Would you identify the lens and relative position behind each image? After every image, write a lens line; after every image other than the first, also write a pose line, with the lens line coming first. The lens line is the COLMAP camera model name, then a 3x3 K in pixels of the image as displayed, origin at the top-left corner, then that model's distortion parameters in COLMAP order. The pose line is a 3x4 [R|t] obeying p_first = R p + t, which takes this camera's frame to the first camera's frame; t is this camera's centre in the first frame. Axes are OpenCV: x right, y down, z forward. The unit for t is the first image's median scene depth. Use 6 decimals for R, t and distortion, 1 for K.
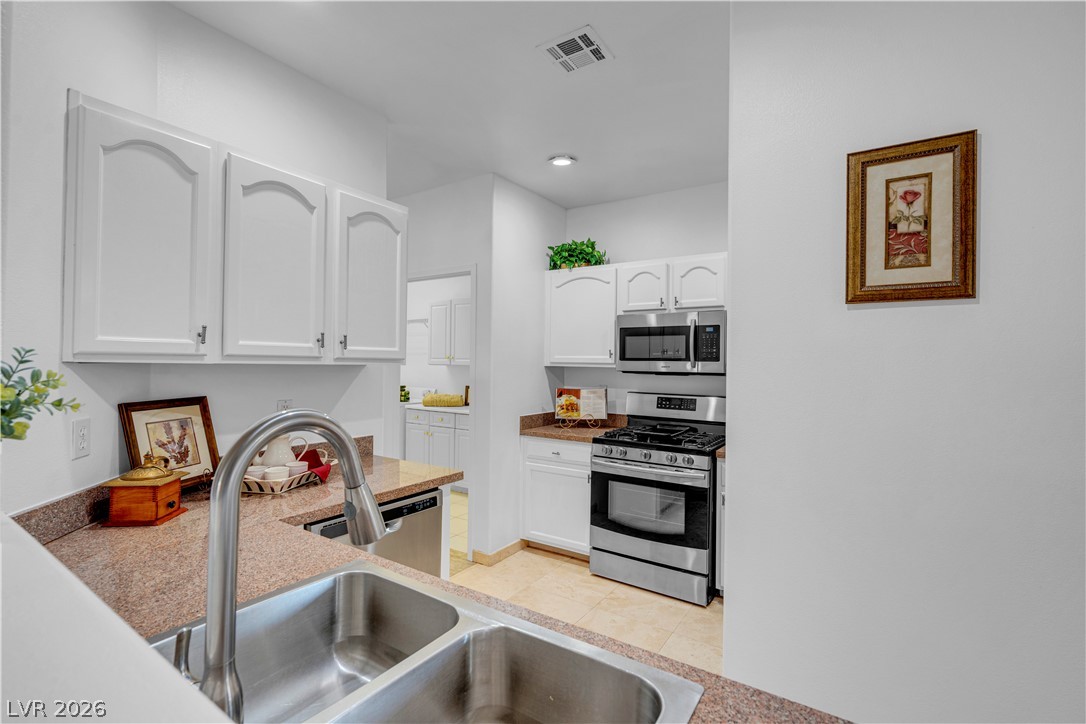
lens RADIAL K [[489.9, 0, 541.2], [0, 489.9, 363.0], [0, 0, 1]] dist [-0.001821, -0.000021]
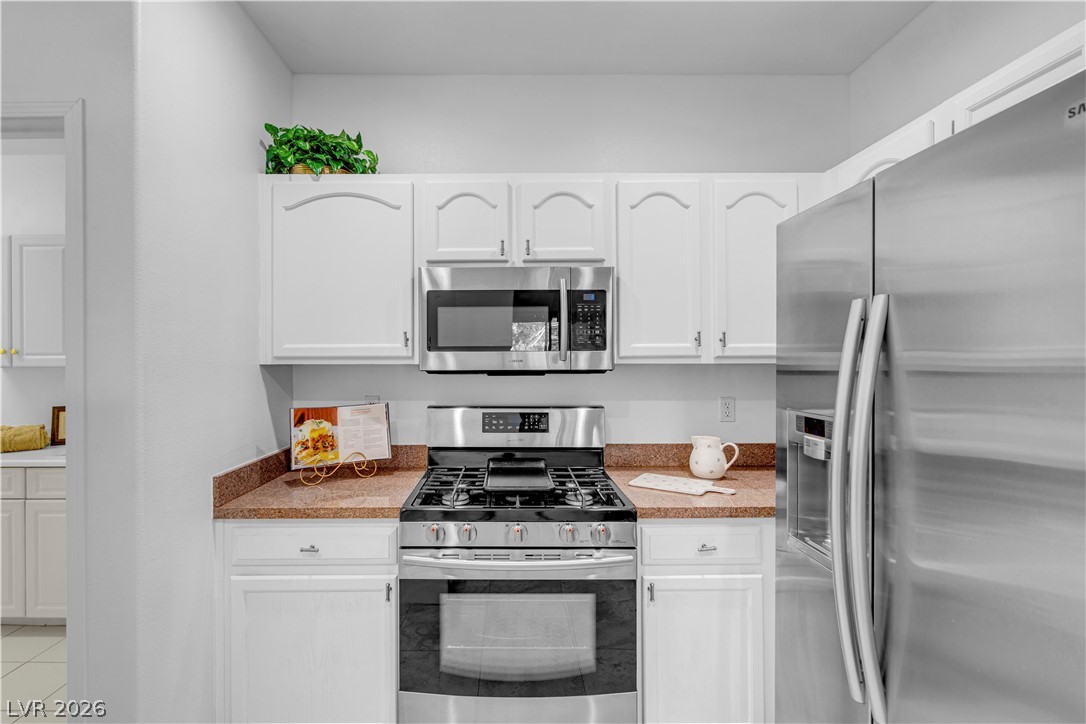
lens RADIAL K [[554.4, 0, 540.4], [0, 554.4, 358.1], [0, 0, 1]] dist [0.003547, 0.000324]
pose [[0.843822, -0.015583, 0.536397, -0.061239], [0.015668, 0.999868, 0.004400, 0.001756], [-0.536395, 0.004691, 0.843954, 0.404890]]
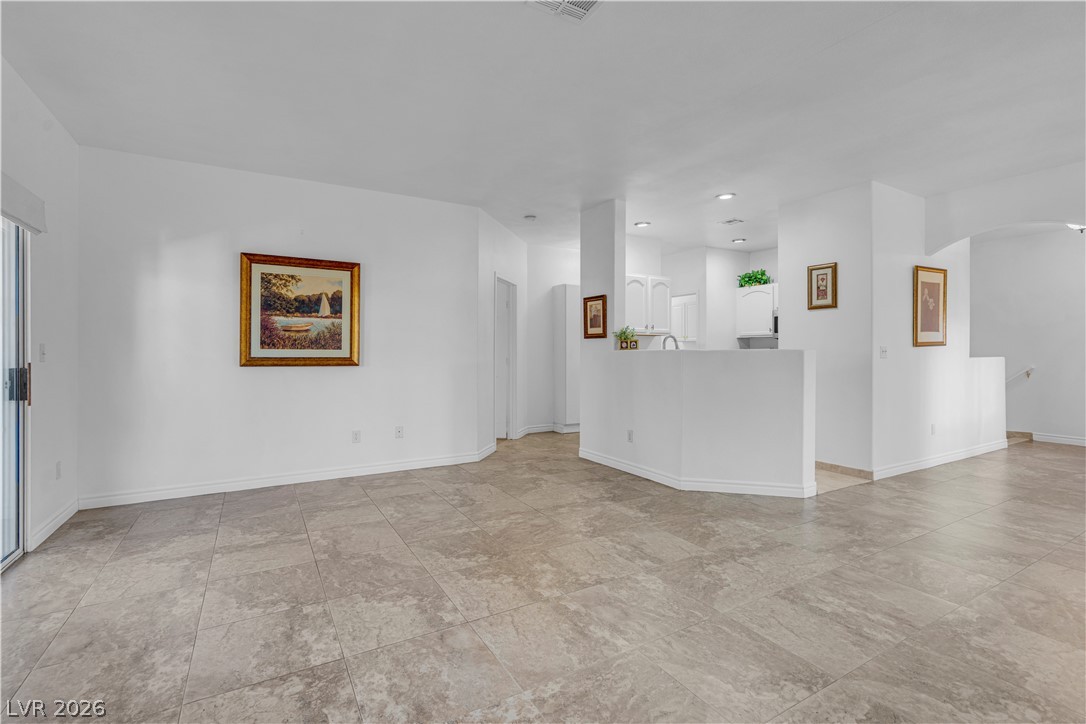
lens RADIAL K [[489.9, 0, 543.3], [0, 489.9, 356.0], [0, 0, 1]] dist [-0.001821, -0.000021]
pose [[0.898079, -0.009627, -0.439729, 0.186131], [0.013099, 0.999902, 0.004861, 0.063699], [0.439639, -0.010125, 0.898117, -1.162316]]
